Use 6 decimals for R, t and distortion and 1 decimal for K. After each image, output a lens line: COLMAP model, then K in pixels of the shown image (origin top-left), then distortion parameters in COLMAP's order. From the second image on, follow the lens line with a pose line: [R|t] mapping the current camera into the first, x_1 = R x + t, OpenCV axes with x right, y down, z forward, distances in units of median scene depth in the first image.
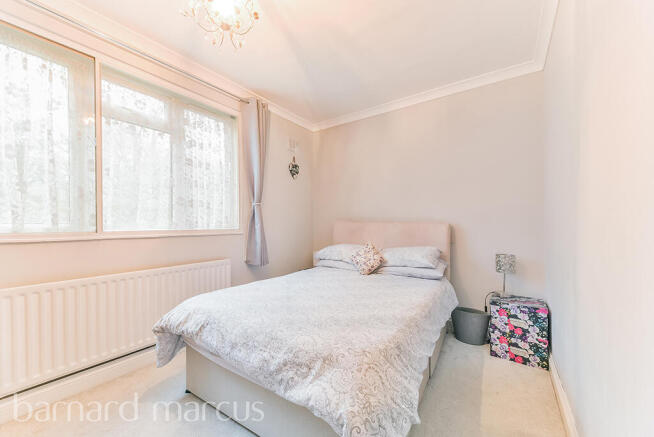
lens RADIAL K [[253.7, 0, 328.5], [0, 253.7, 219.8], [0, 0, 1]] dist [0.000017, -0.000235]
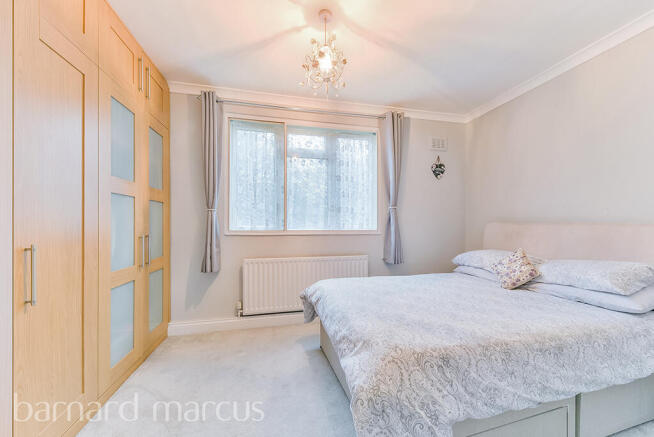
lens RADIAL K [[253.7, 0, 326.9], [0, 253.7, 220.1], [0, 0, 1]] dist [0.000017, -0.000235]
pose [[0.727242, -0.012280, -0.686271, 0.301570], [0.009824, 0.999924, -0.007482, -0.003203], [0.686310, -0.001301, 0.727308, 0.012834]]
